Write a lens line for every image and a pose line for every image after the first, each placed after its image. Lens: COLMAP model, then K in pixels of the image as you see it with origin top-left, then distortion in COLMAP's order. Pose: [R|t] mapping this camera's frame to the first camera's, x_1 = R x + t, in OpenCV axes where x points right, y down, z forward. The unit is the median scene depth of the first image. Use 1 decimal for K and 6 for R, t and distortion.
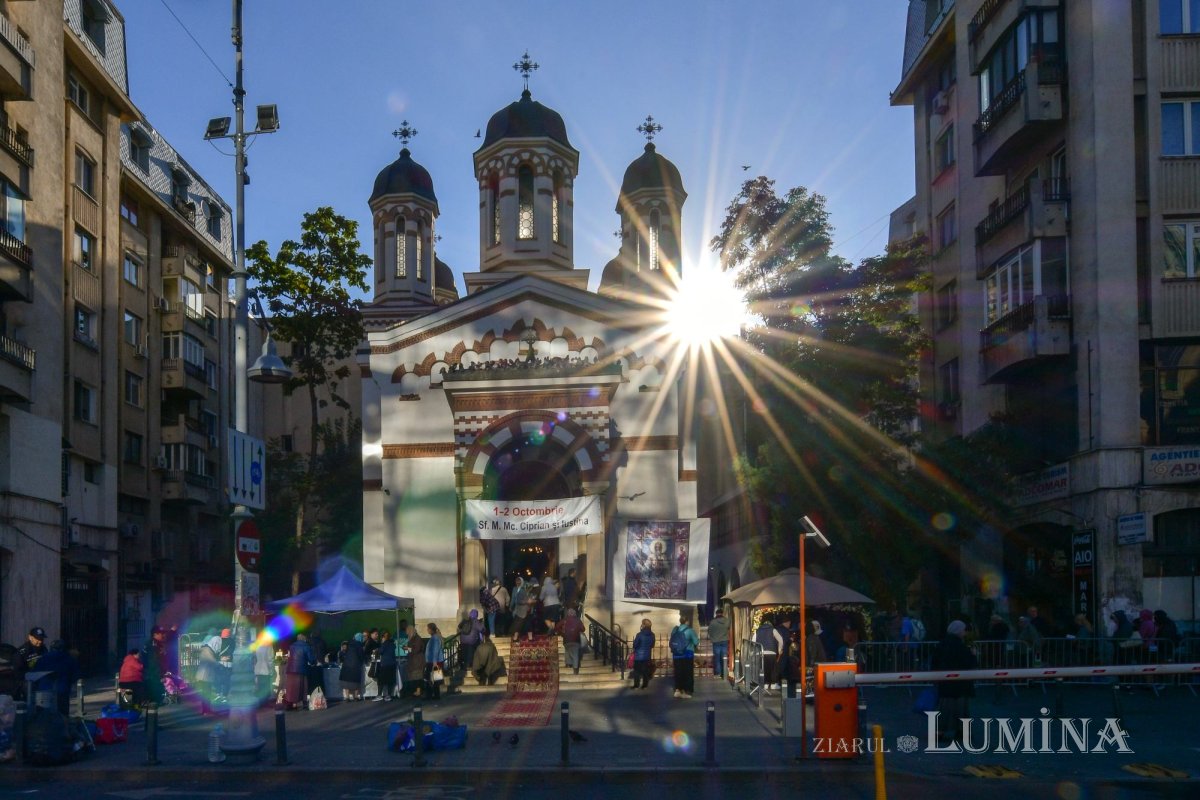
lens RADIAL K [[2195.0, 0, 600.0], [0, 2195.0, 400.0], [0, 0, 1]] dist [-0.019879, -0.307347]
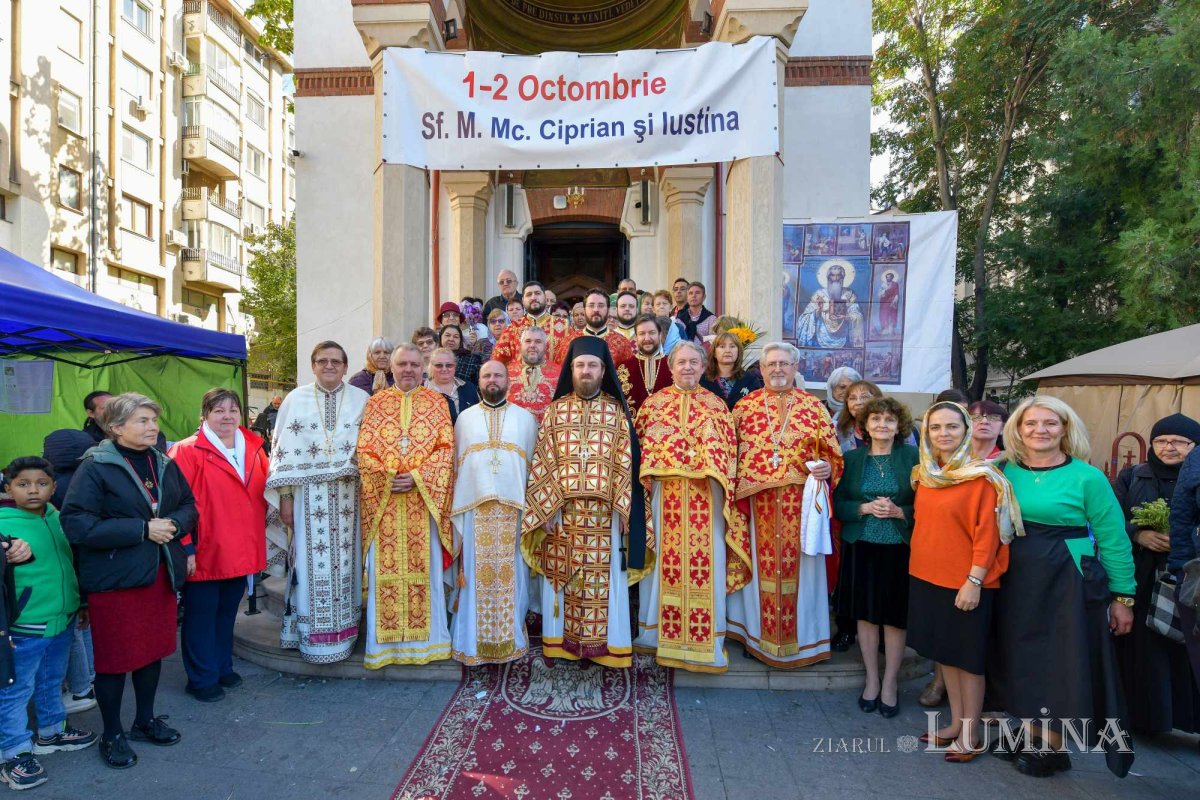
lens RADIAL K [[2195.0, 0, 600.0], [0, 2195.0, 400.0], [0, 0, 1]] dist [-0.019879, -0.307347]
pose [[0.999084, 0.037564, -0.020479, -0.004041], [-0.035616, 0.995449, 0.088388, 0.014999], [0.023706, -0.087578, 0.995876, 0.144094]]
